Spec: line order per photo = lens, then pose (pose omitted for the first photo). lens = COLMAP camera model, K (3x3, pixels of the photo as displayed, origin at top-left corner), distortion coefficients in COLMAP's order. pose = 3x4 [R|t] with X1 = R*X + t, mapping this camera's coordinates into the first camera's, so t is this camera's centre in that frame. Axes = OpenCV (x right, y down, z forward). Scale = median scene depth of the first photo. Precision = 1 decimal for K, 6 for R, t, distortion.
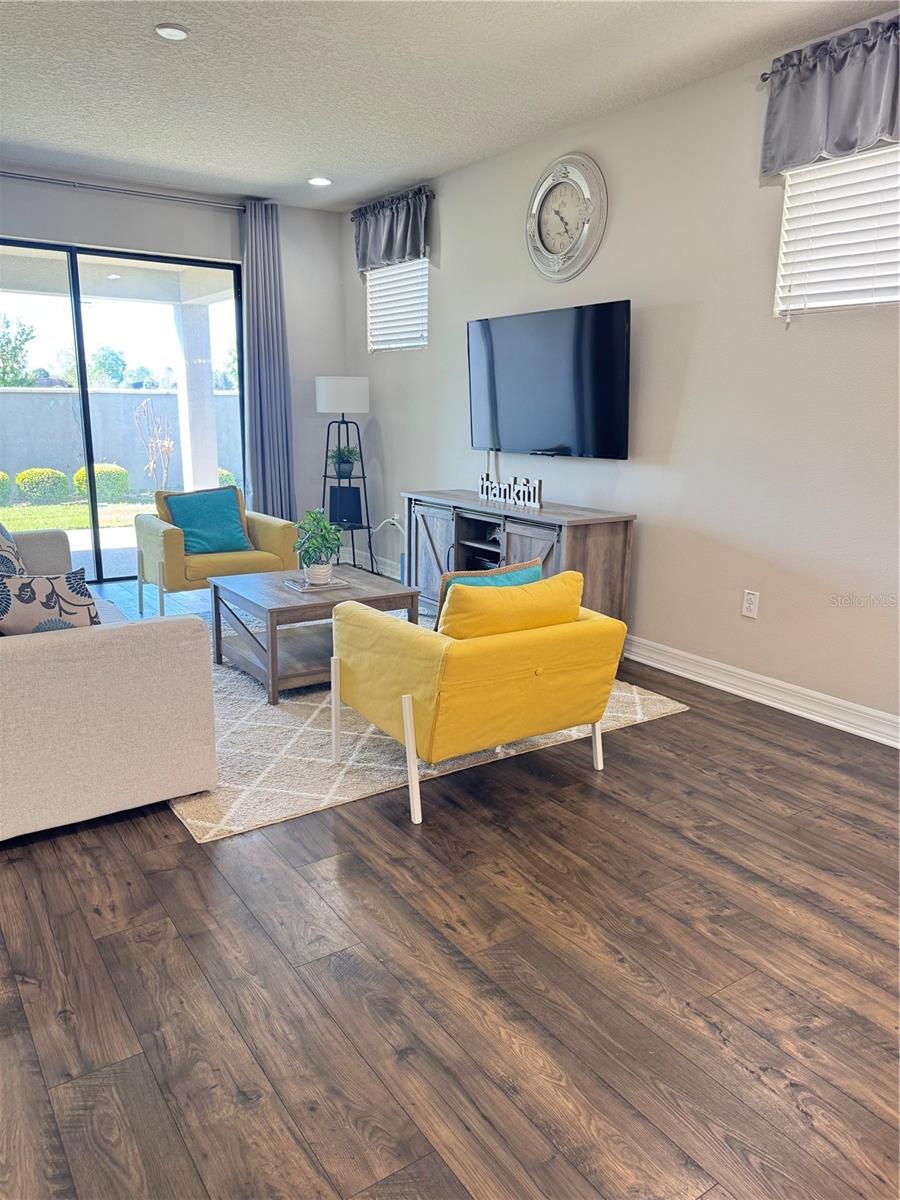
lens RADIAL K [[847.8, 0, 450.0], [0, 847.8, 600.0], [0, 0, 1]] dist [0.002106, 0.001097]
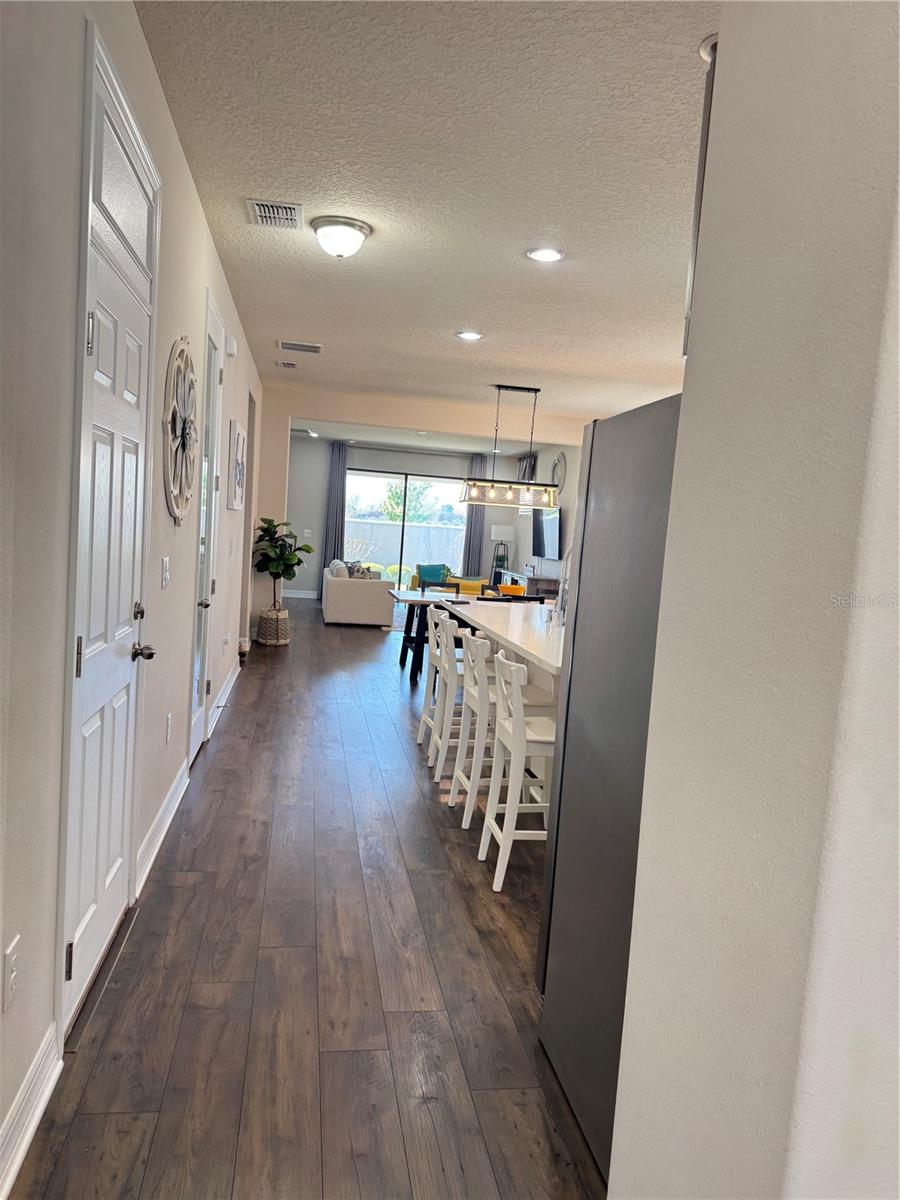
lens RADIAL K [[847.8, 0, 450.0], [0, 847.8, 600.0], [0, 0, 1]] dist [0.002106, 0.001097]
pose [[0.904967, 0.086038, -0.416693, 0.737812], [-0.153012, 0.979631, -0.130036, 0.268969], [0.397017, 0.181438, 0.899699, -1.140101]]
